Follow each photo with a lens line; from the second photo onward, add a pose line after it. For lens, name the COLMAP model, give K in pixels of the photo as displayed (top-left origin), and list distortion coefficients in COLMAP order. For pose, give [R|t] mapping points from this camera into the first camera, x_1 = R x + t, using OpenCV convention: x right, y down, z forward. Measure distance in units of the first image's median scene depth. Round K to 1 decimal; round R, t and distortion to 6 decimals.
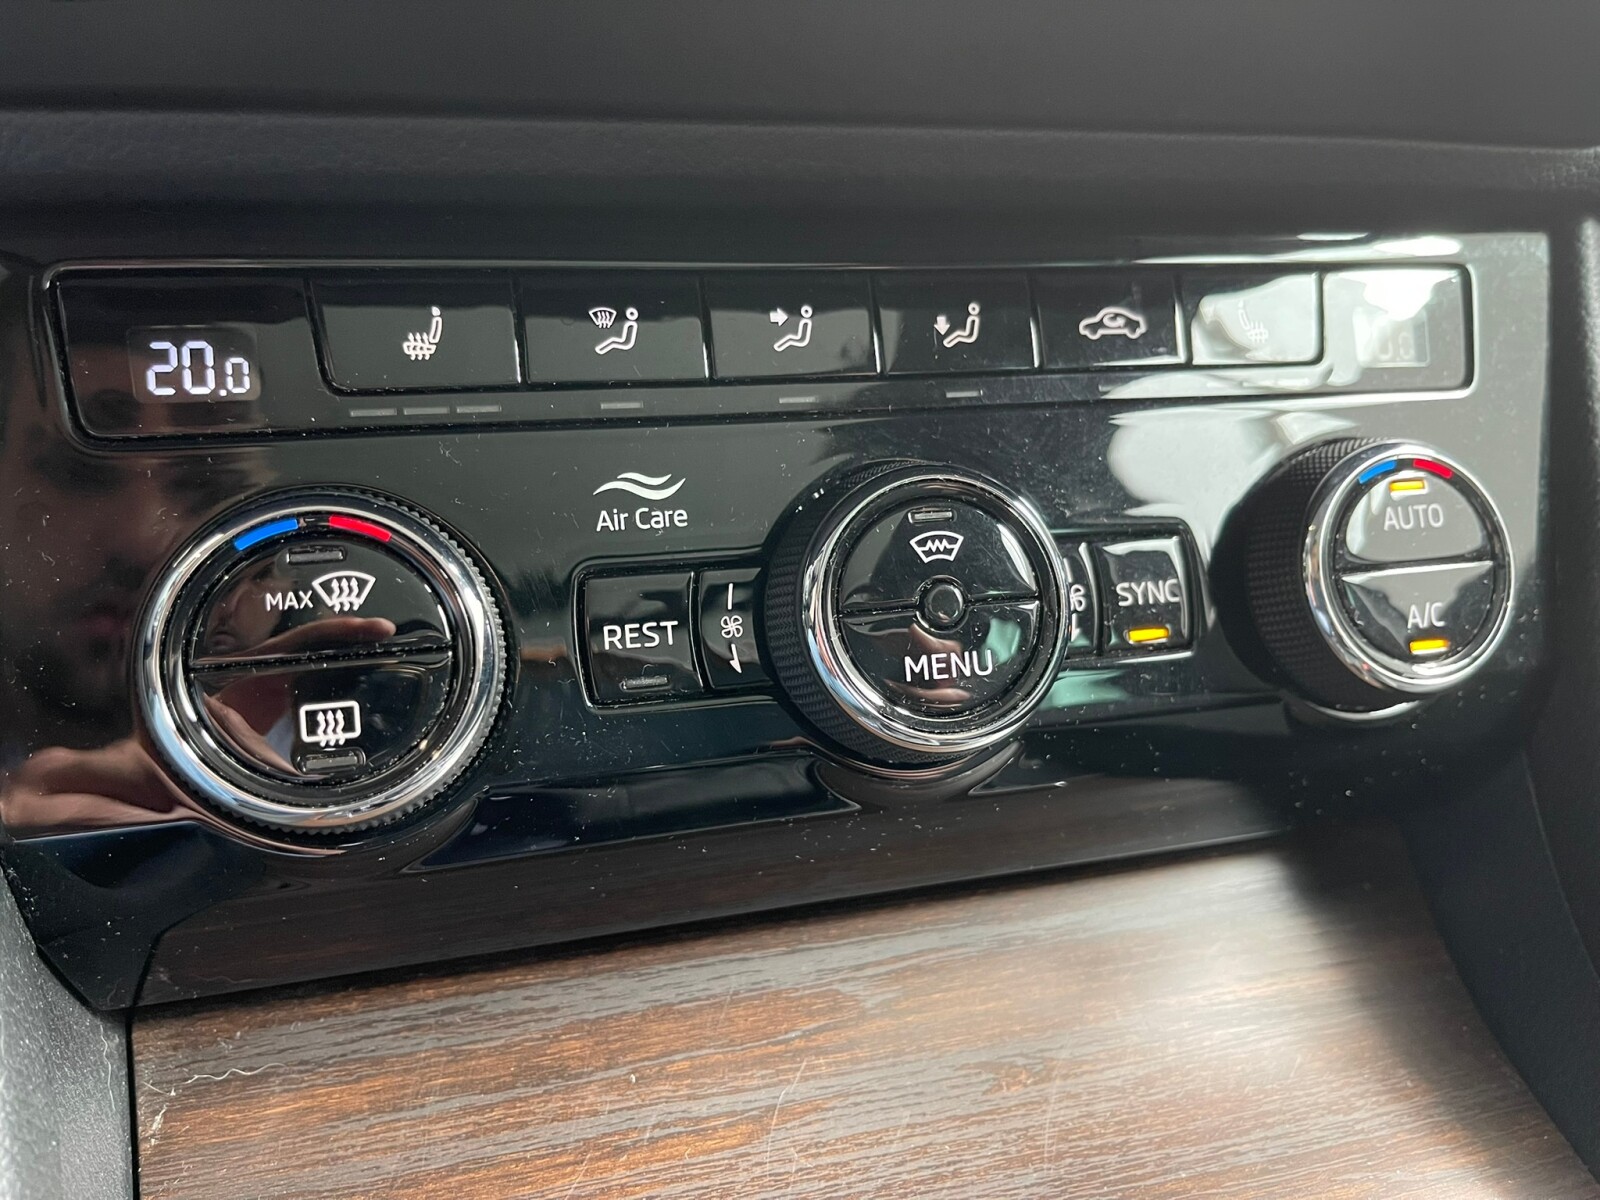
lens RADIAL K [[1216.7, 0, 801.7], [0, 1216.7, 597.0], [0, 0, 1]] dist [0.063643, -0.091403]
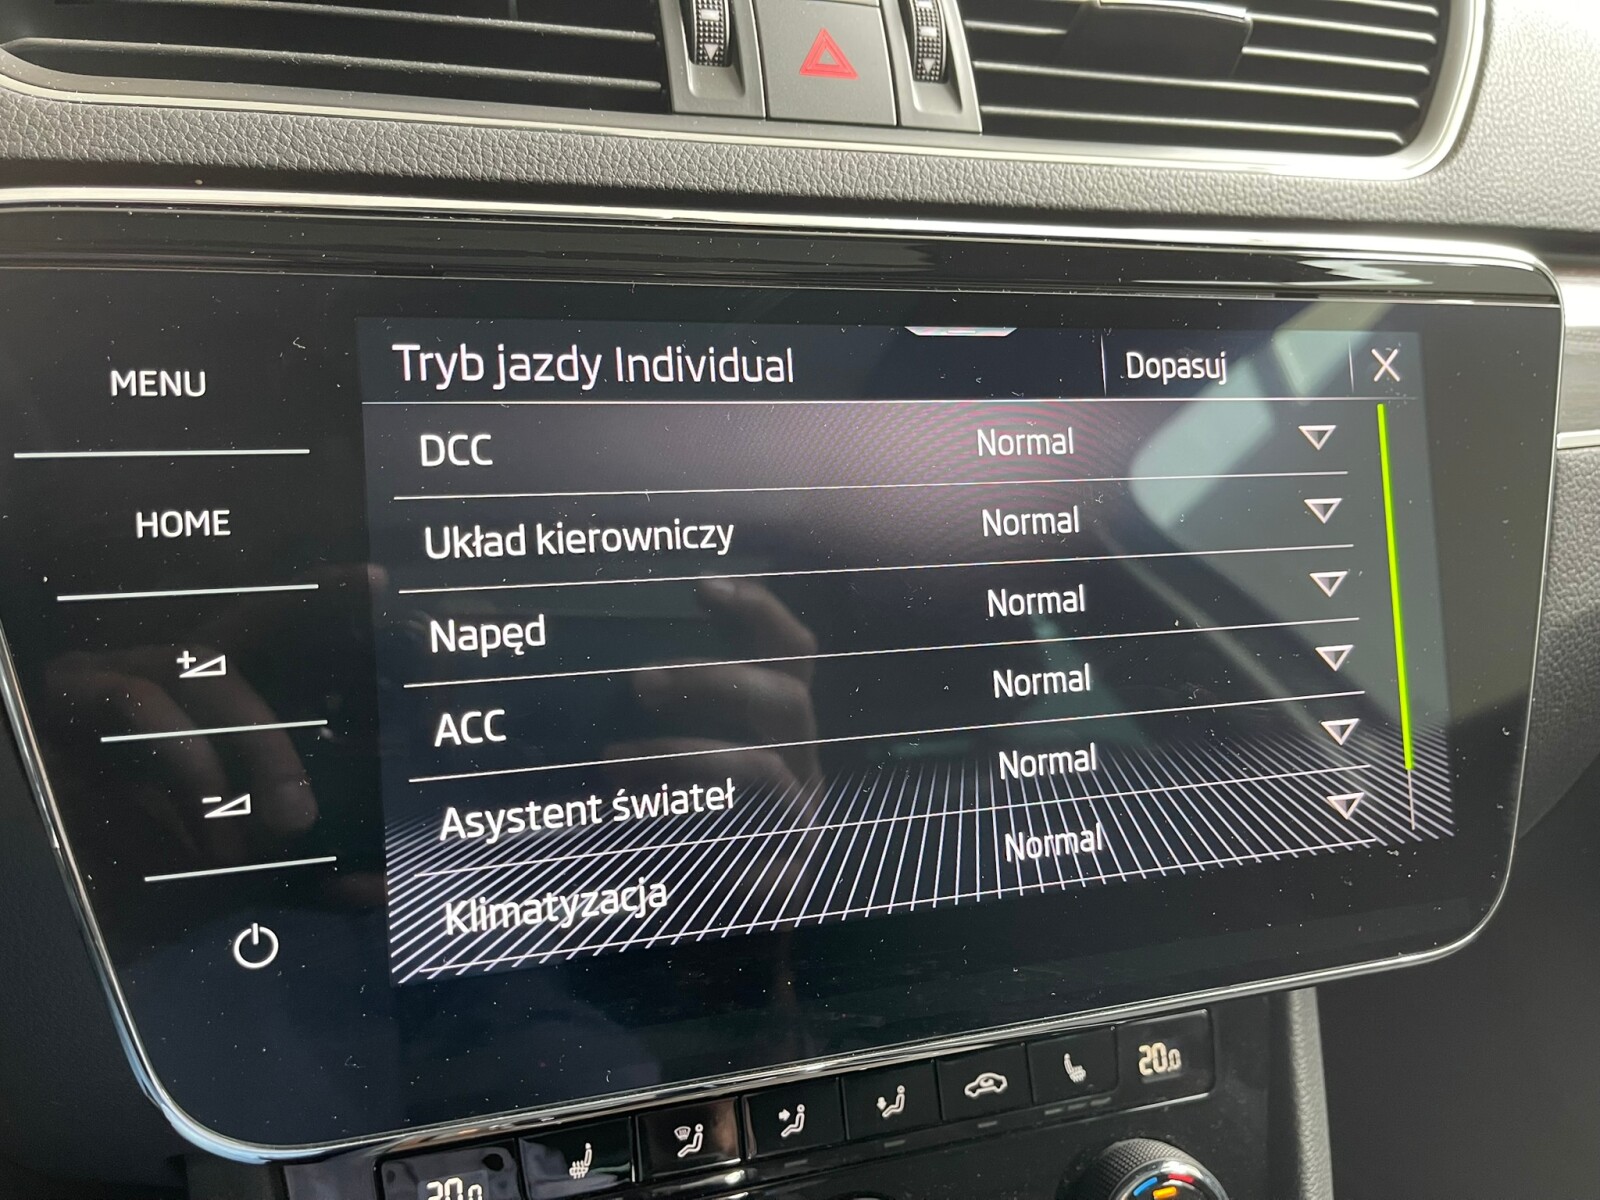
lens RADIAL K [[1217.7, 0, 799.6], [0, 1217.7, 594.0], [0, 0, 1]] dist [0.062084, -0.088250]
pose [[0.999501, 0.001037, 0.031577, -0.049975], [0.001910, 0.995649, -0.093159, -0.756453], [-0.031536, 0.093173, 0.995150, -0.719262]]
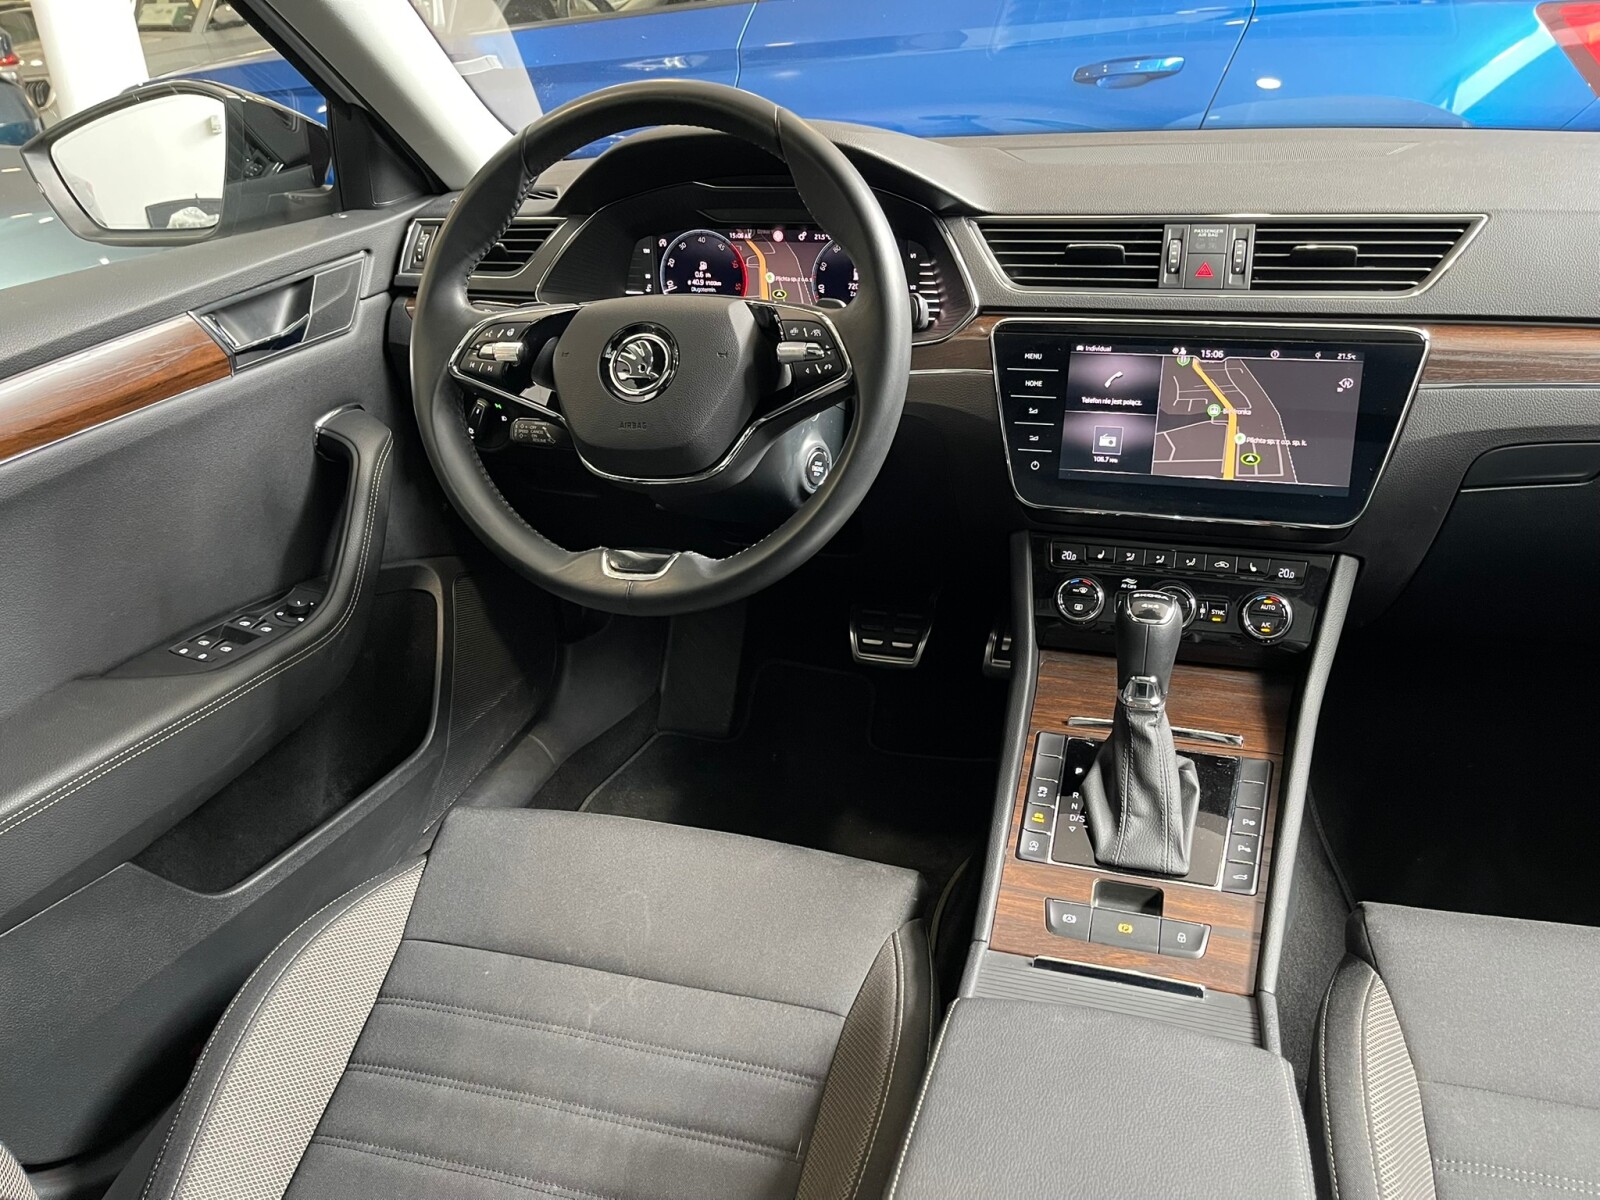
lens RADIAL K [[1217.7, 0, 799.6], [0, 1217.7, 594.0], [0, 0, 1]] dist [0.062084, -0.088250]
pose [[0.832632, 0.166277, -0.528277, 1.703112], [-0.162799, 0.985207, 0.053504, -0.080245], [0.529359, 0.041454, 0.847385, -4.990067]]
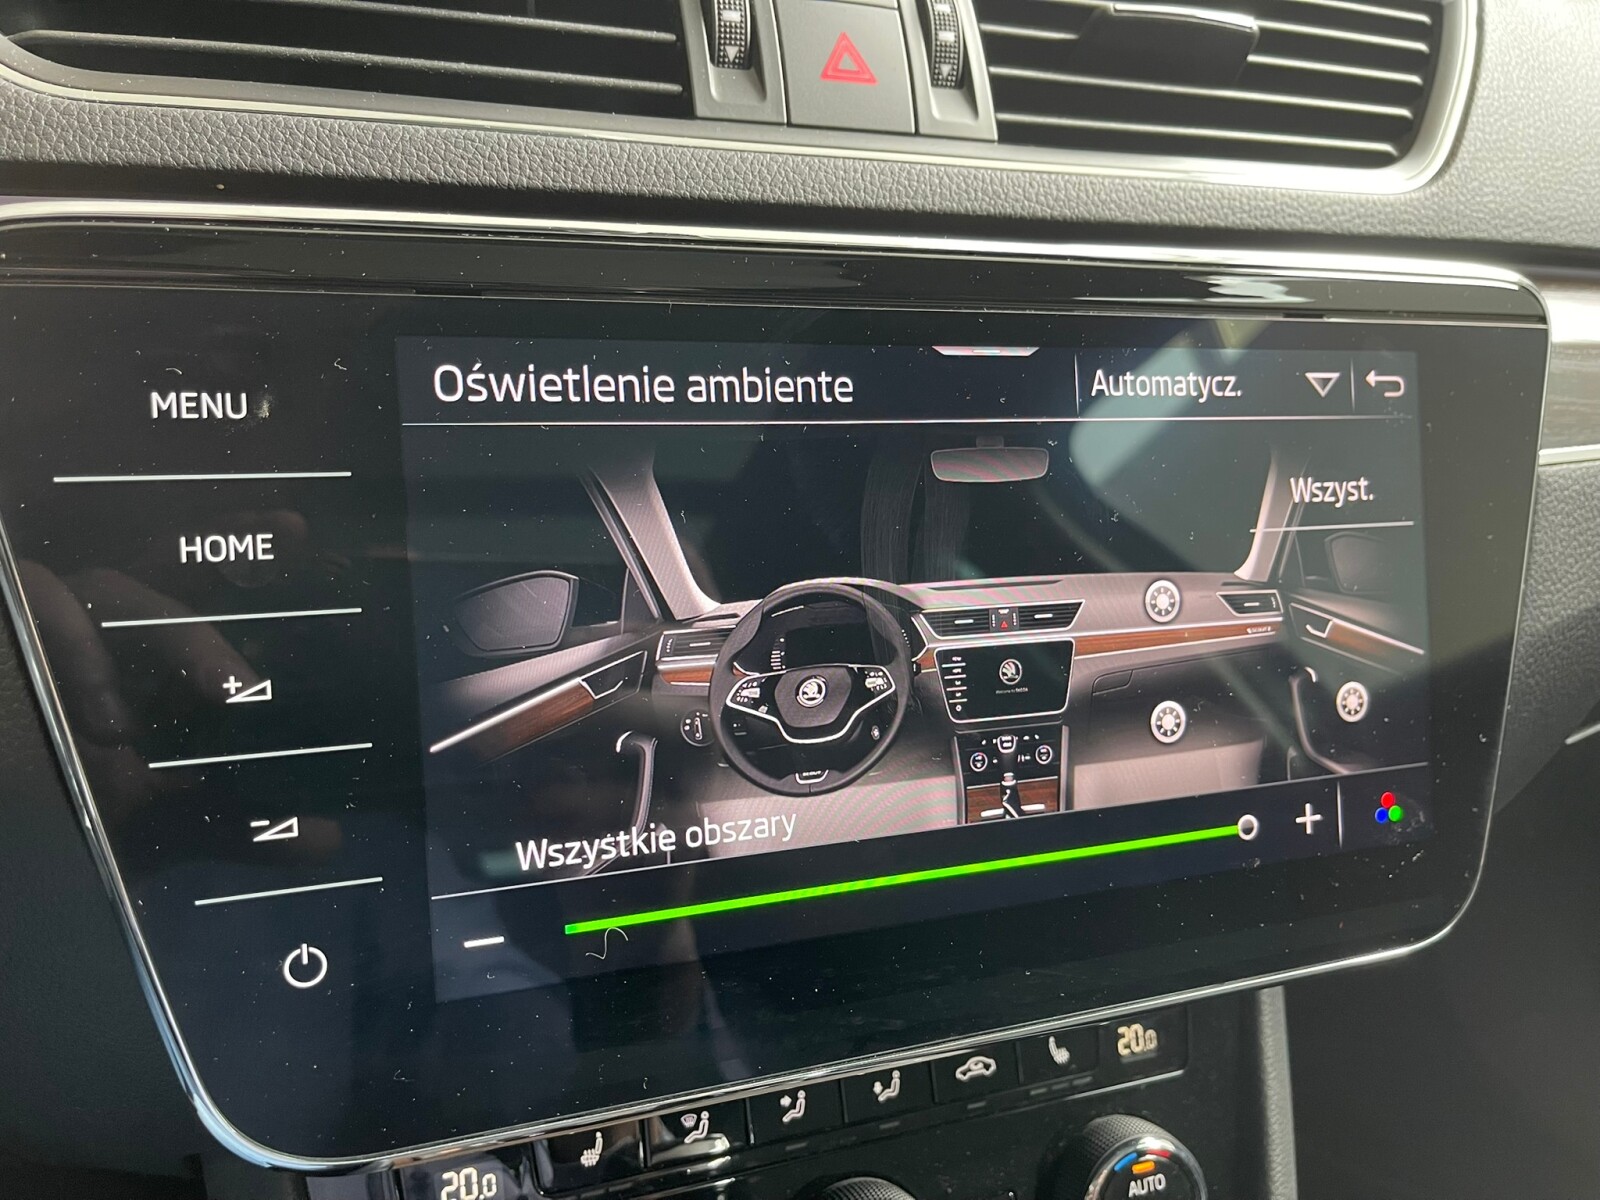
lens RADIAL K [[1216.1, 0, 790.2], [0, 1216.1, 612.2], [0, 0, 1]] dist [0.063971, -0.091617]
pose [[0.996668, 0.007376, 0.081235, -0.153558], [-0.004109, 0.999179, -0.040304, -0.822355], [-0.081465, 0.039836, 0.995880, -0.736164]]
